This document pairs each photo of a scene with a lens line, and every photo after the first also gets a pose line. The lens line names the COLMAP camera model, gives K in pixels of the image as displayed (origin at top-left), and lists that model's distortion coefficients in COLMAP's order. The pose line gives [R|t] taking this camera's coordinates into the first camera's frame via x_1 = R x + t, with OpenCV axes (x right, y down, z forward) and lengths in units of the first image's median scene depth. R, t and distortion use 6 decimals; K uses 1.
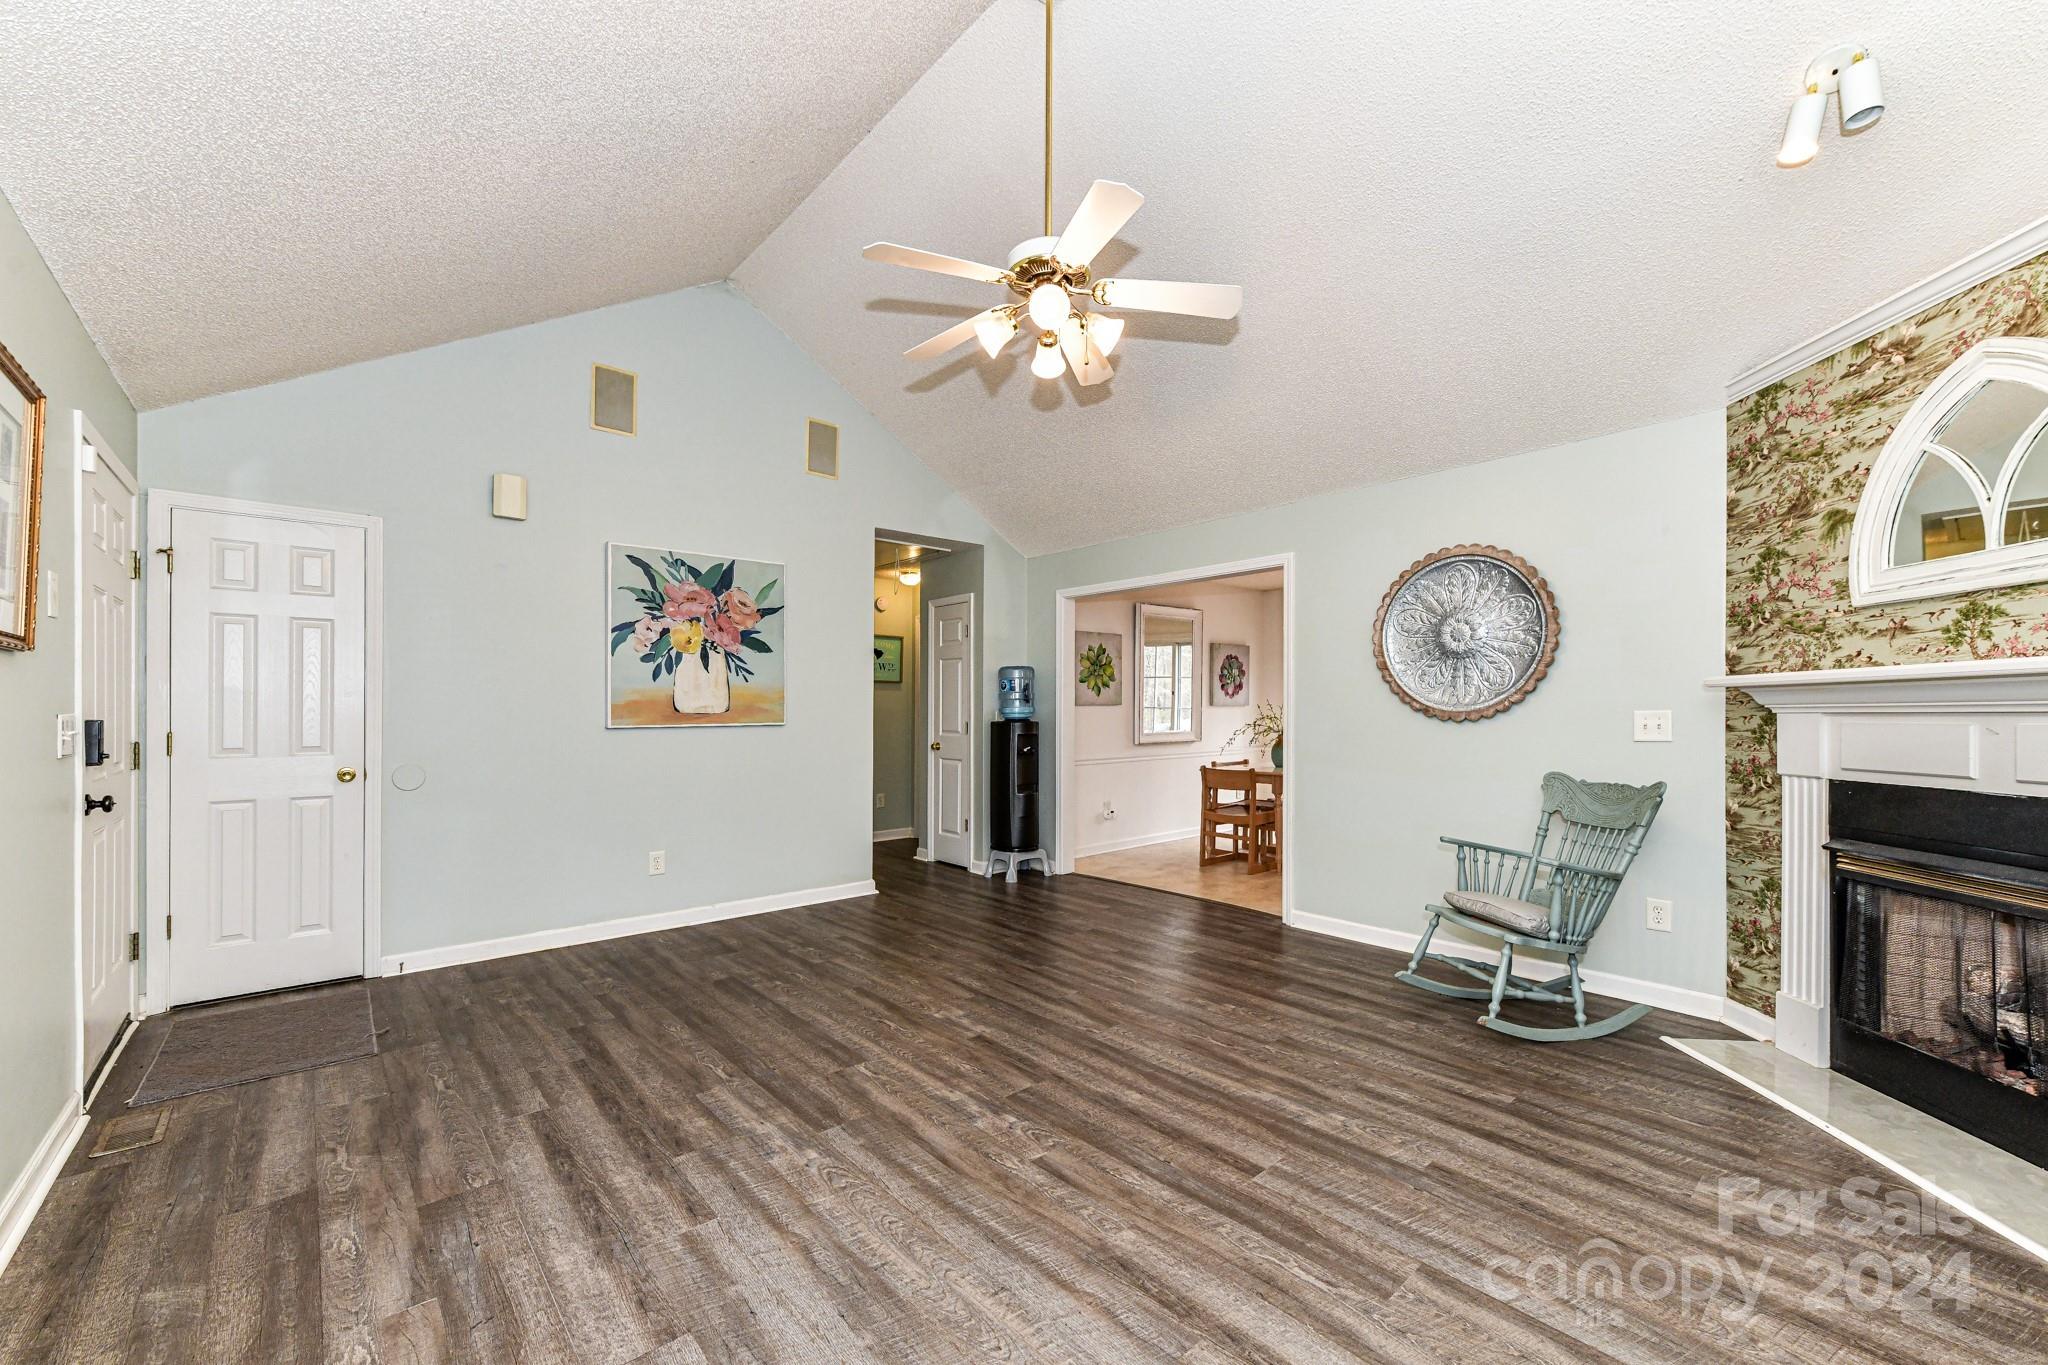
lens RADIAL K [[809.3, 0, 1023.1], [0, 809.3, 709.2], [0, 0, 1]] dist [0.005049, -0.001732]
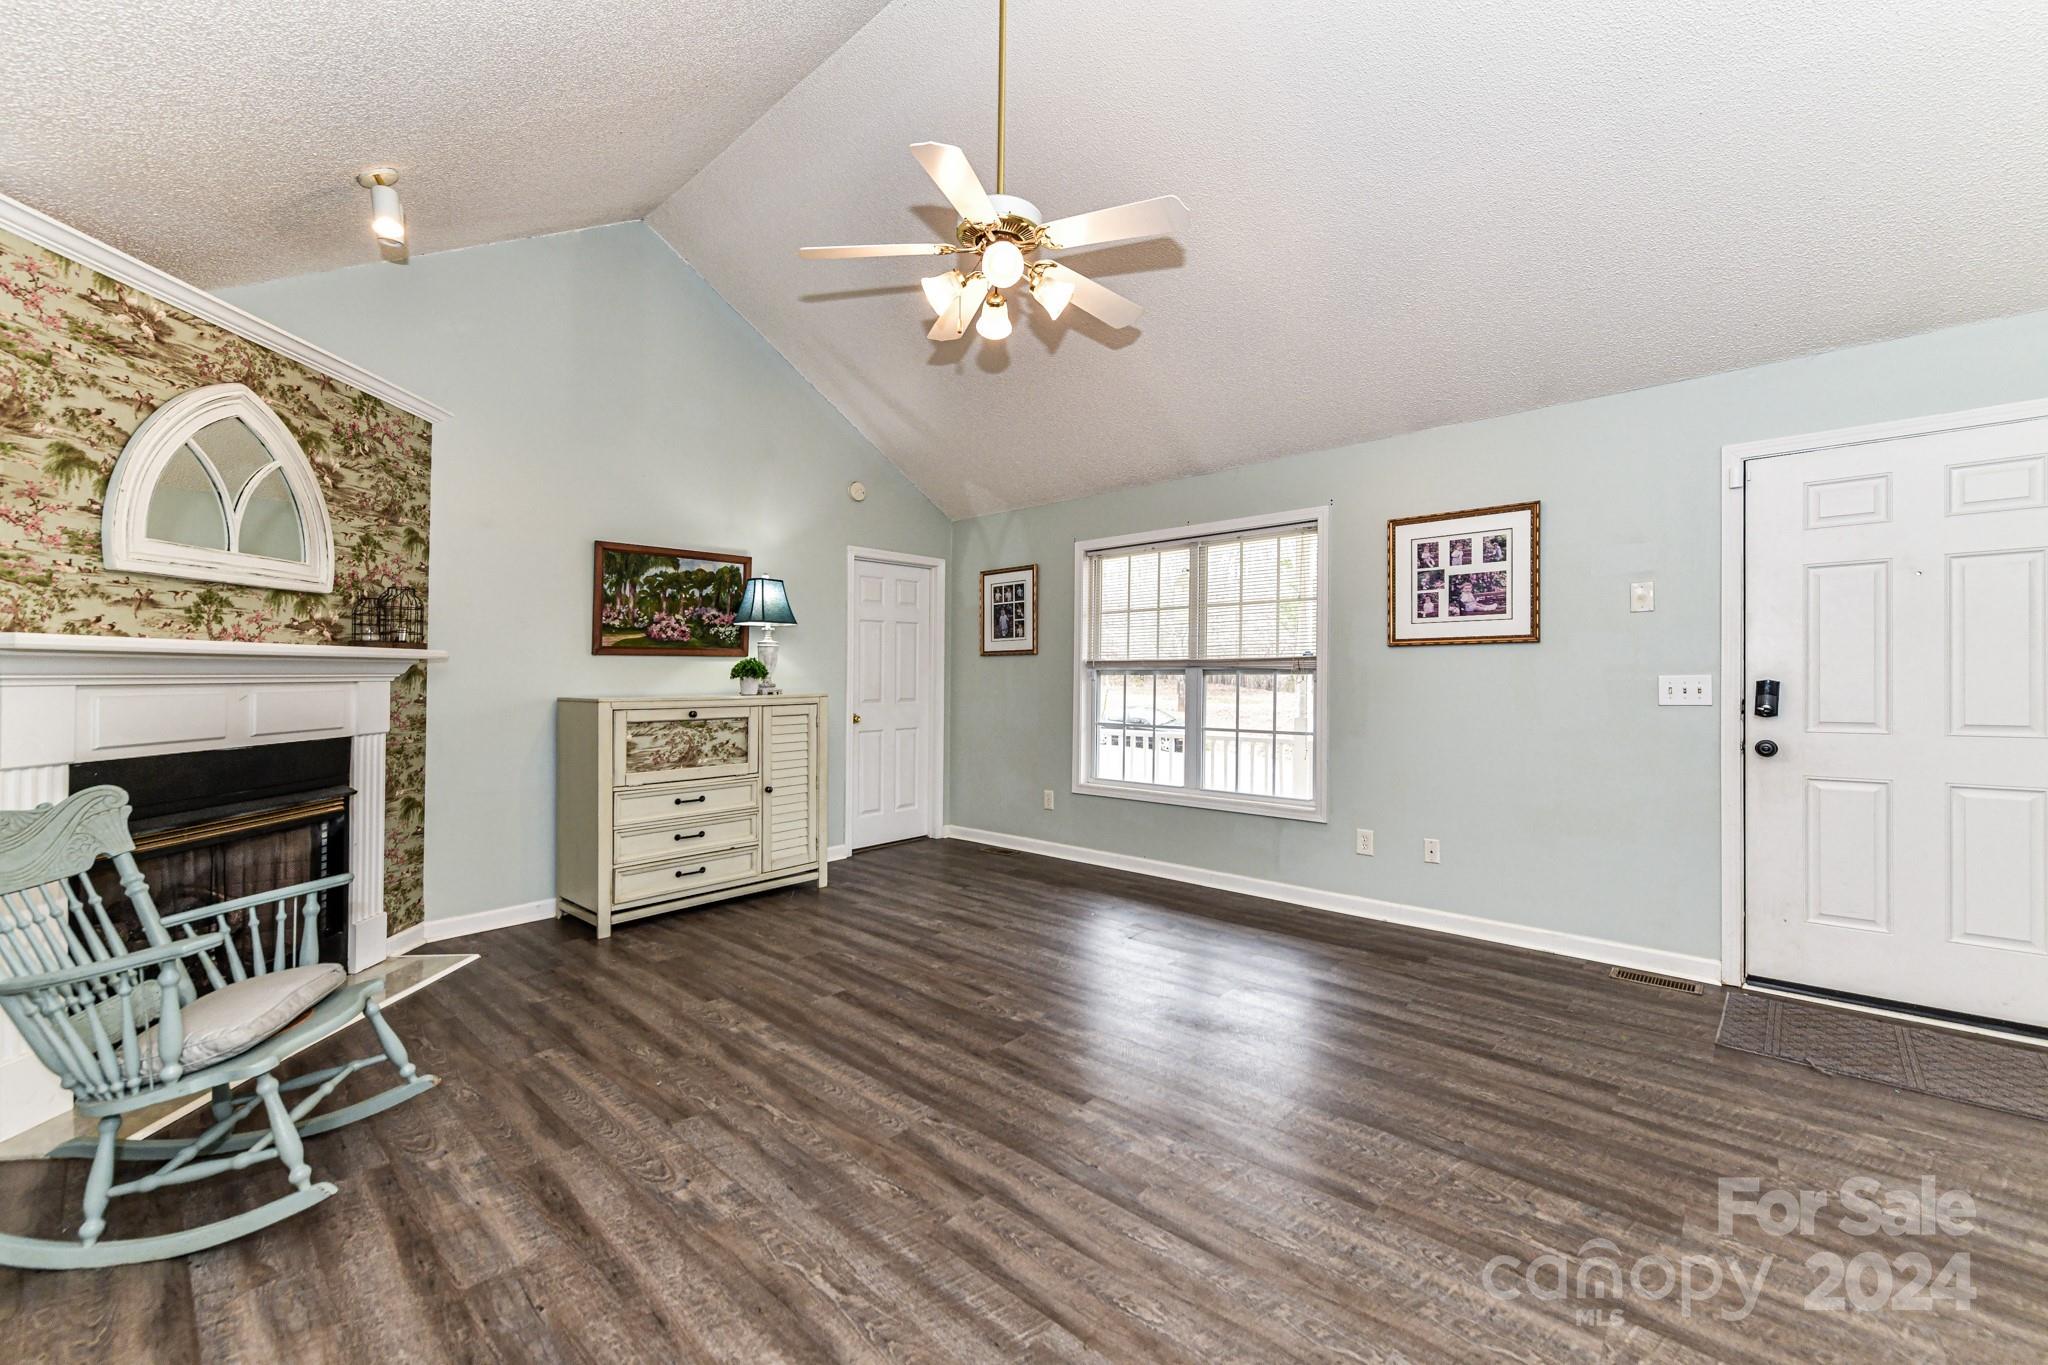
lens RADIAL K [[809.3, 0, 1022.9], [0, 809.3, 680.9], [0, 0, 1]] dist [0.005049, -0.001732]
pose [[-0.993021, 0.006730, -0.117745, 0.097916], [0.006517, 0.999976, 0.002195, 0.005340], [0.117756, 0.001412, -0.993041, 1.913996]]
